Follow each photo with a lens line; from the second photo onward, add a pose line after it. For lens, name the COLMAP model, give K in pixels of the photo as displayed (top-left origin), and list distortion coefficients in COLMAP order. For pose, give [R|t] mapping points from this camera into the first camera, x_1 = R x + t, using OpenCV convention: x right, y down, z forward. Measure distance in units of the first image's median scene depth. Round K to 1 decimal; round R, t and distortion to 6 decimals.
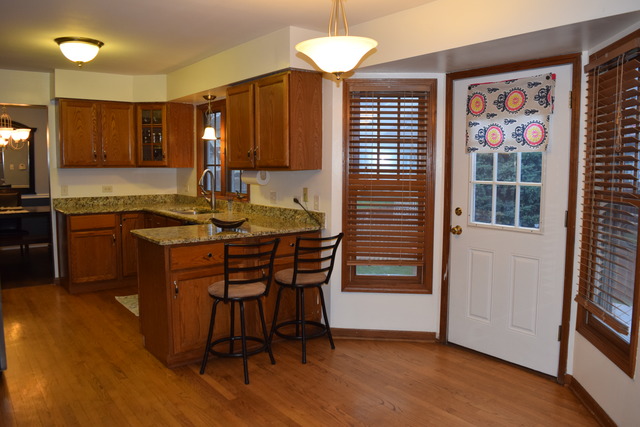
lens RADIAL K [[499.9, 0, 320.2], [0, 499.9, 212.6], [0, 0, 1]] dist [-0.093968, 0.003605]
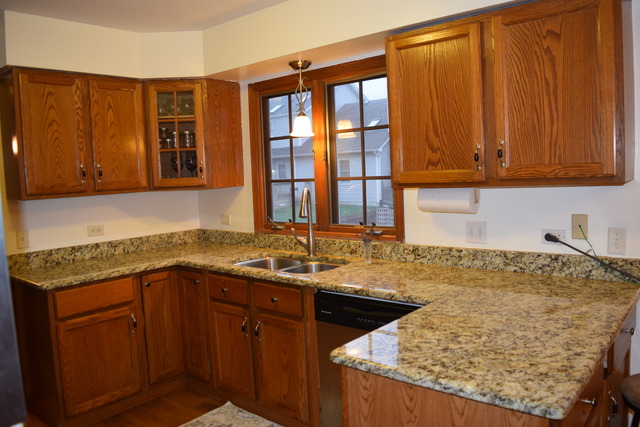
lens RADIAL K [[499.9, 0, 319.8], [0, 499.9, 211.9], [0, 0, 1]] dist [-0.093968, 0.003605]
pose [[0.976878, -0.062836, 0.204355, -0.307220], [0.066440, 0.997732, -0.010818, -0.048259], [-0.203212, 0.024145, 0.978837, 0.398432]]
